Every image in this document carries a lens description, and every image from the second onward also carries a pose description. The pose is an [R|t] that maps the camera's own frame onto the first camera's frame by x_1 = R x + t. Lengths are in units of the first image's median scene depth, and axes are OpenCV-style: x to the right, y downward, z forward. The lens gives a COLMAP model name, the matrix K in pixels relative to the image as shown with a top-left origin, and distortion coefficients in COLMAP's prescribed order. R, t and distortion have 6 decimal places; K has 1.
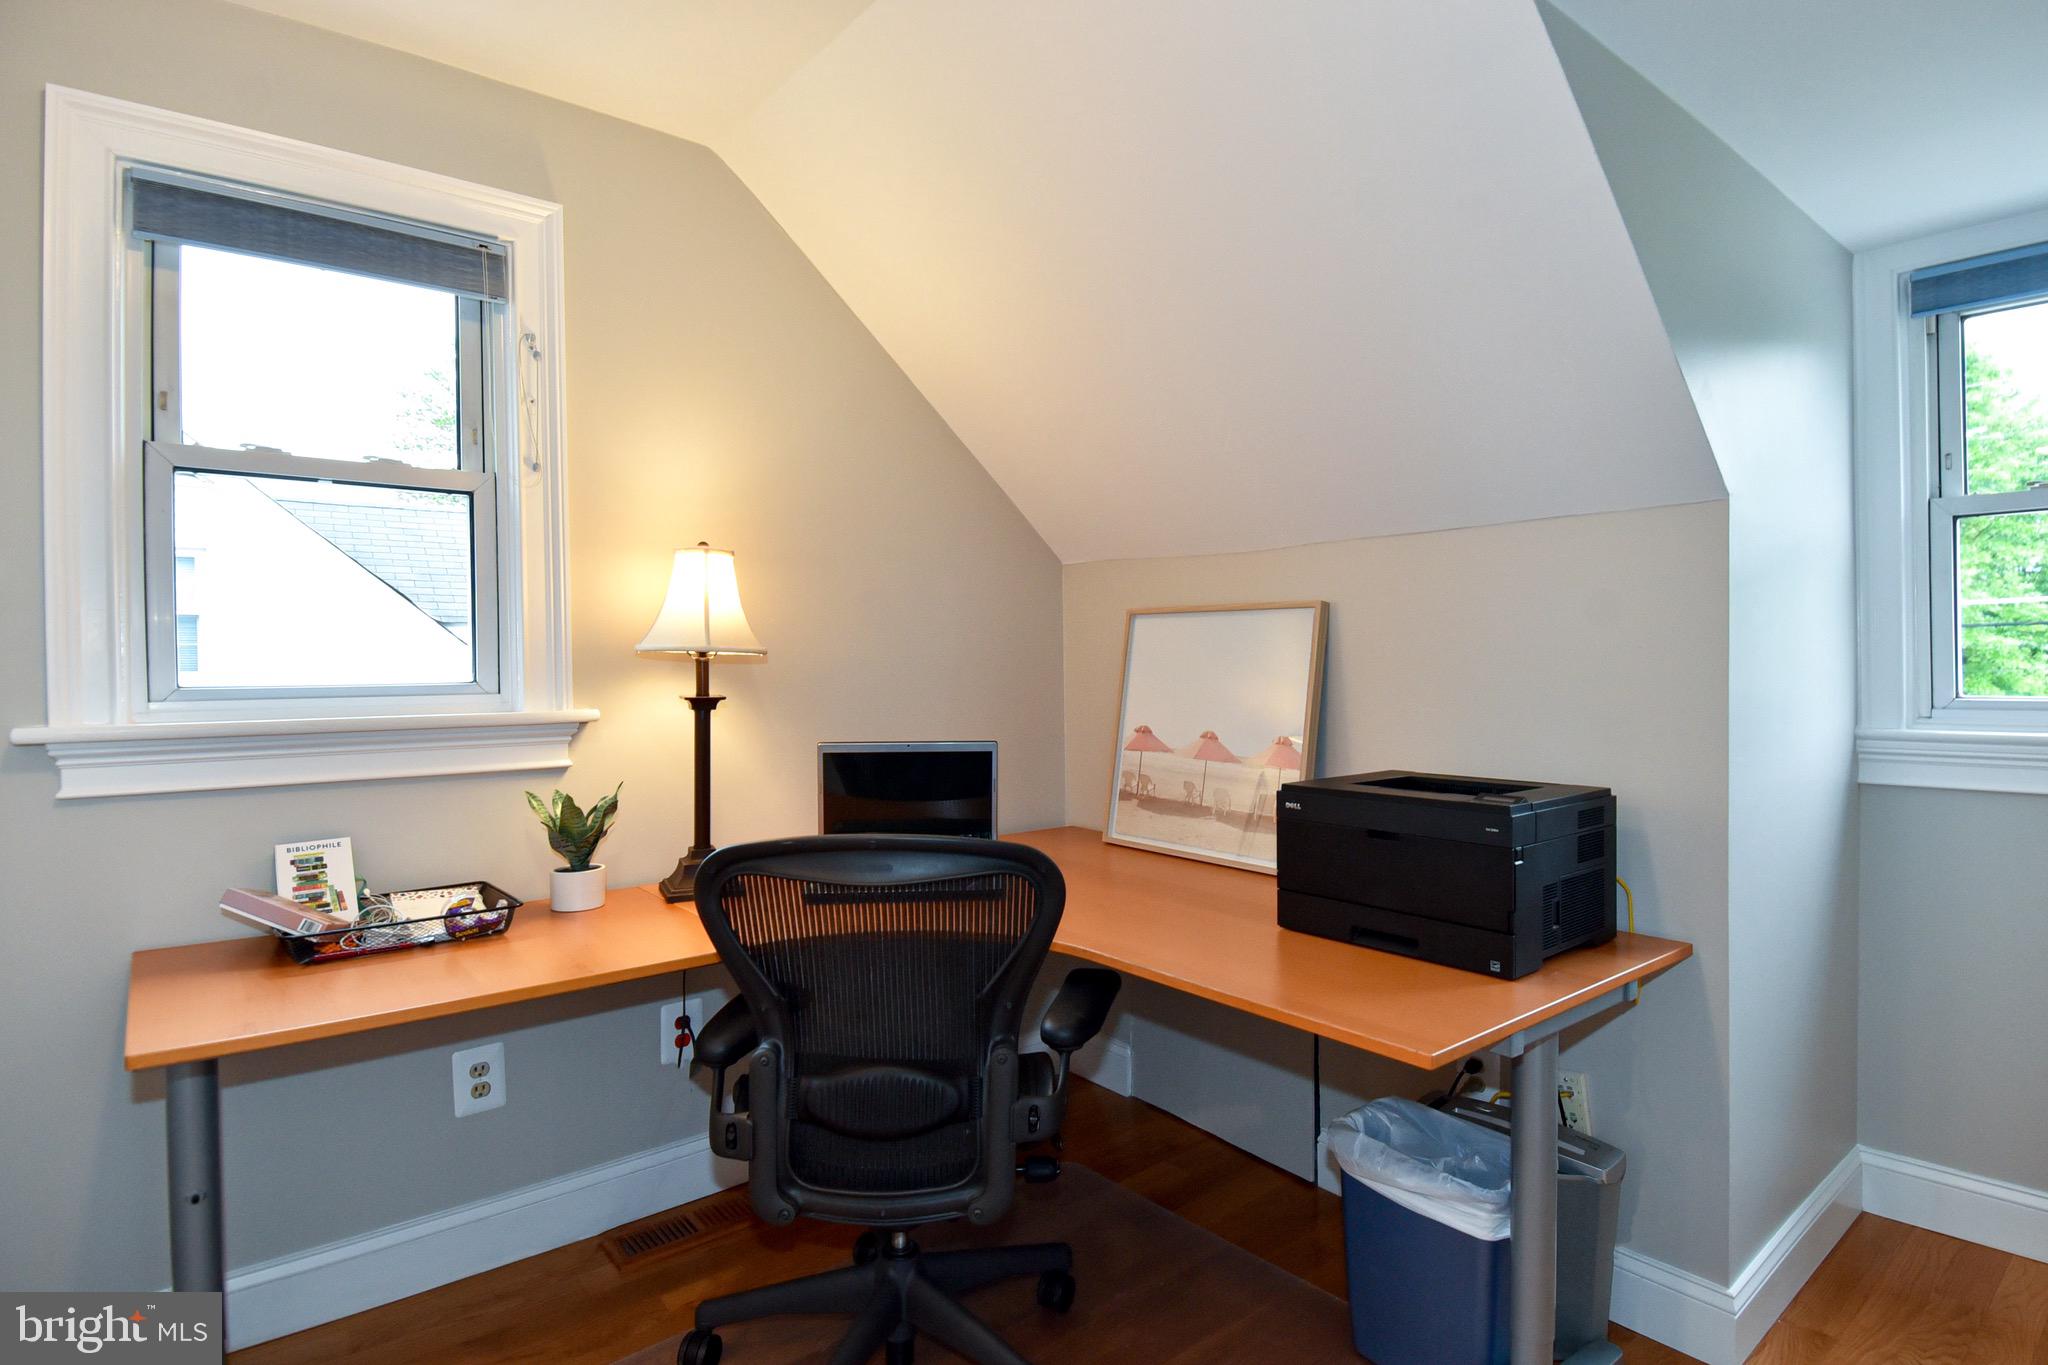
lens RADIAL K [[1029.0, 0, 1024.0], [0, 1029.0, 682.5], [0, 0, 1]] dist [0.039168, -0.035772]
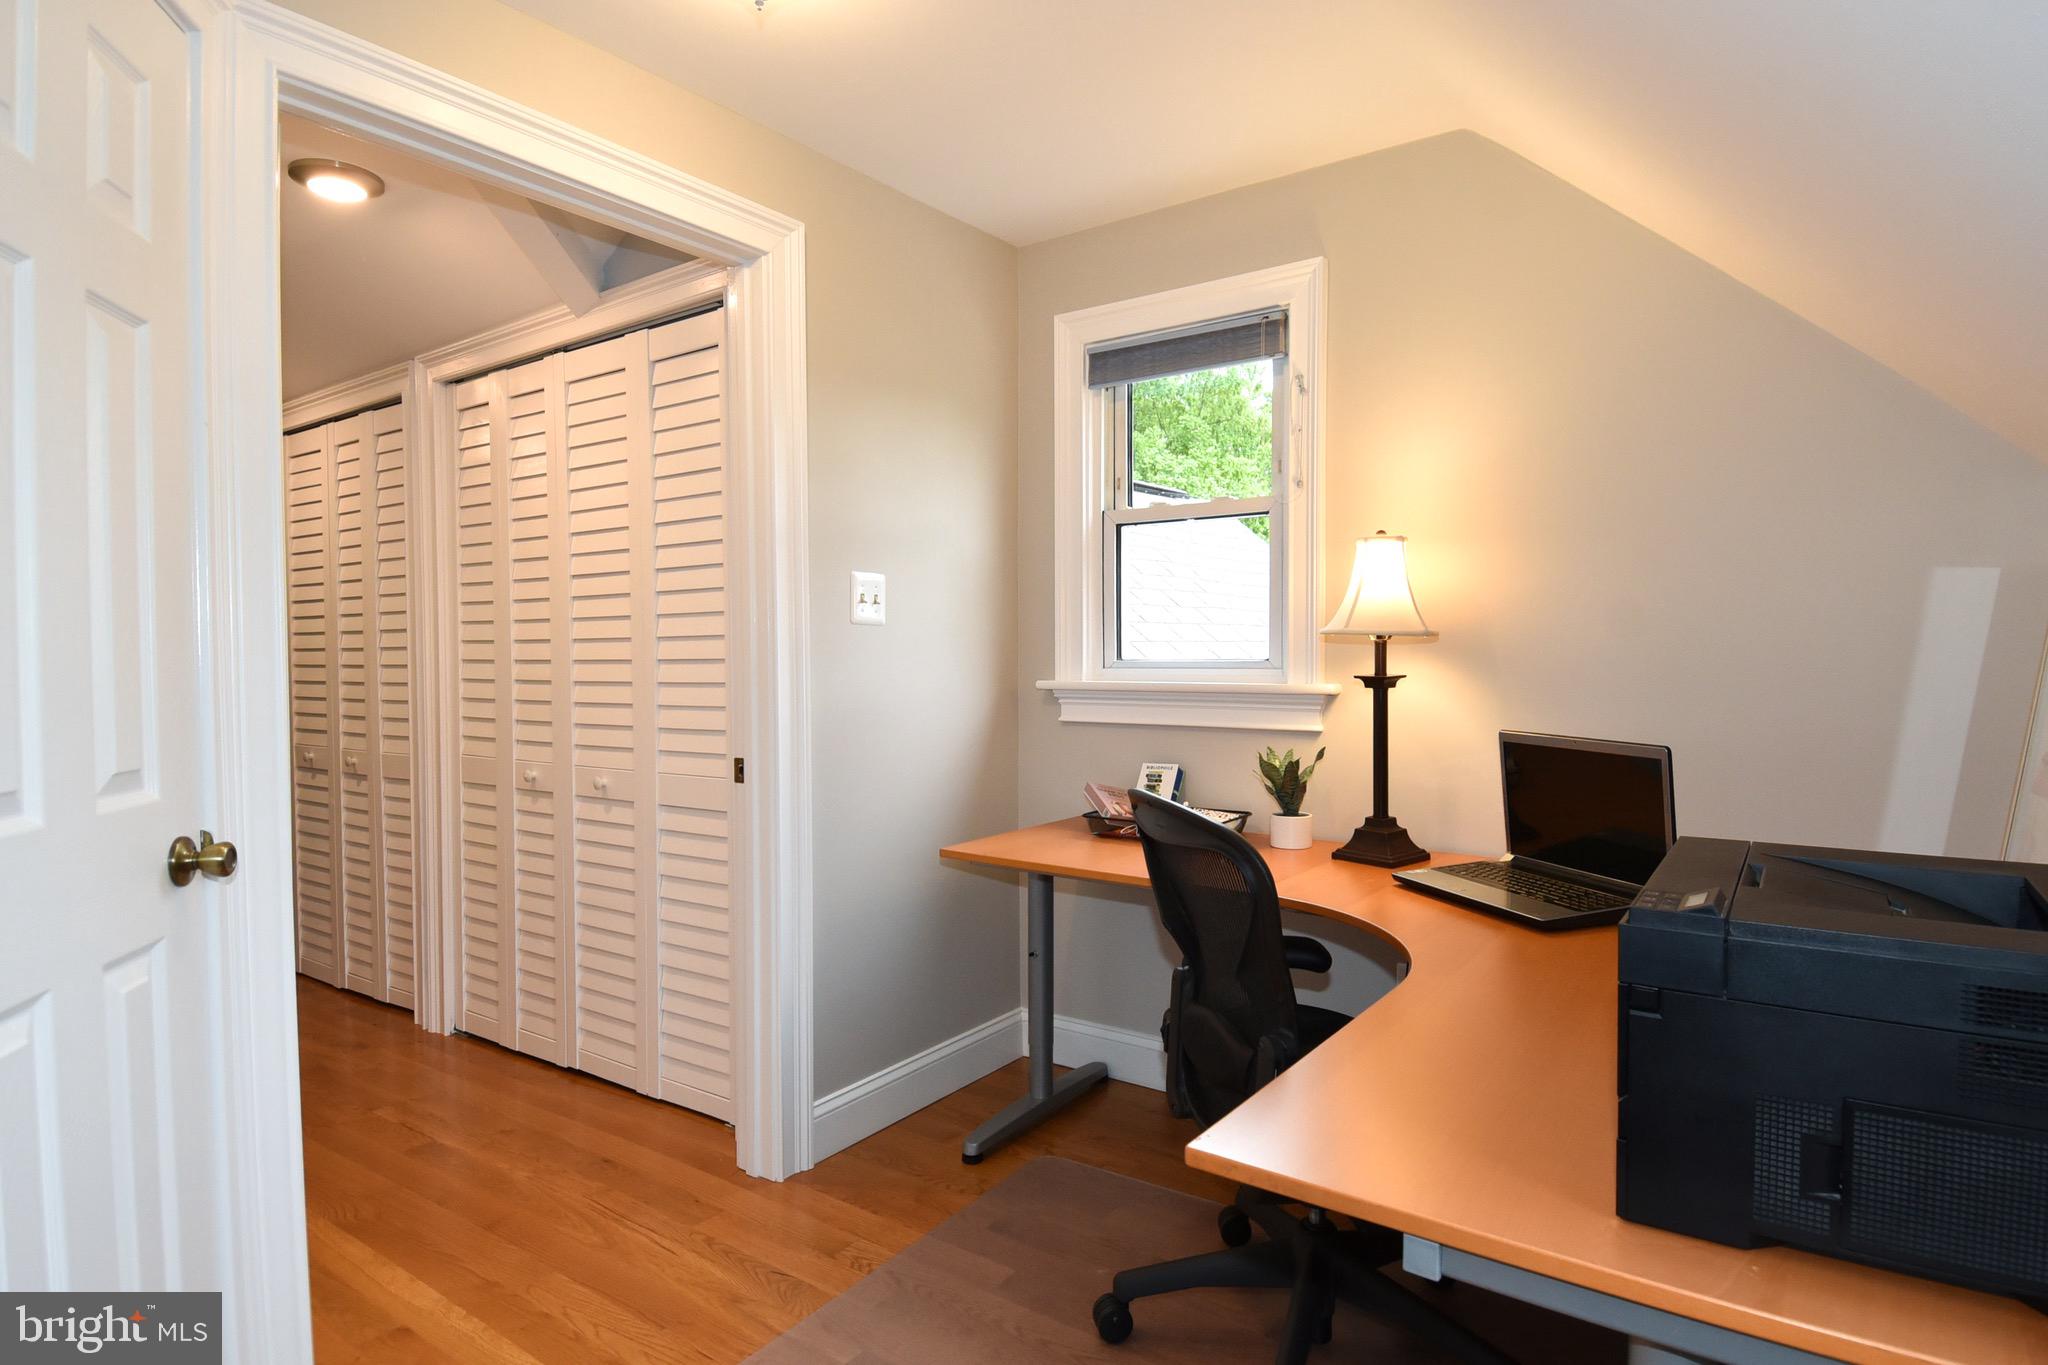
lens RADIAL K [[1029.0, 0, 1024.0], [0, 1029.0, 682.5], [0, 0, 1]] dist [0.039168, -0.035772]
pose [[0.310688, 0.033125, -0.949935, 0.593839], [-0.012434, 0.999449, 0.030785, -0.007135], [0.950431, 0.002247, 0.310929, 0.316849]]
